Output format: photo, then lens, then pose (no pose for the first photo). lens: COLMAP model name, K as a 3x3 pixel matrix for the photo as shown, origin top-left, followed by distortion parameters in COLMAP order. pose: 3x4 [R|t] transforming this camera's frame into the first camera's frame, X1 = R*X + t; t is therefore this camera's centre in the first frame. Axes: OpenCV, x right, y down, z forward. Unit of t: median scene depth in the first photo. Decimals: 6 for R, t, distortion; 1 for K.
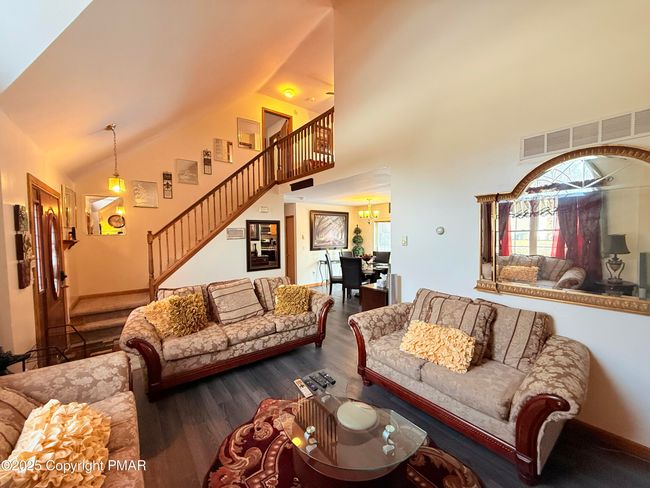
lens RADIAL K [[268.4, 0, 325.0], [0, 268.4, 244.0], [0, 0, 1]] dist [0.000224, 0.000100]
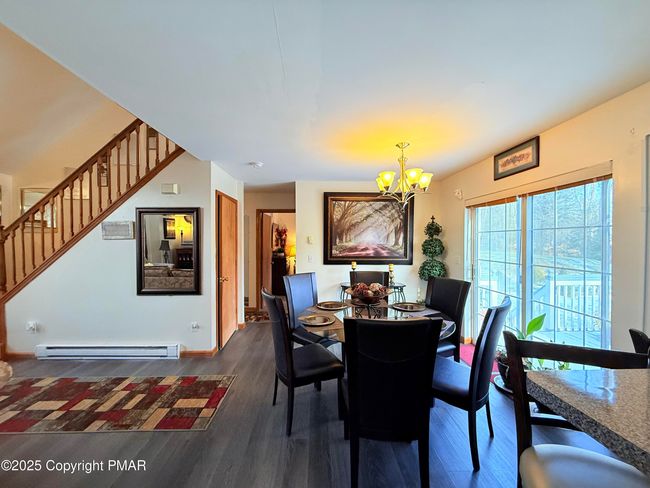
lens RADIAL K [[268.4, 0, 325.0], [0, 268.4, 244.0], [0, 0, 1]] dist [0.000224, 0.000100]
pose [[0.819947, 0.021184, -0.572047, 0.268394], [-0.032344, 0.999433, -0.009349, -0.012068], [0.571525, 0.026168, 0.820167, 0.527968]]
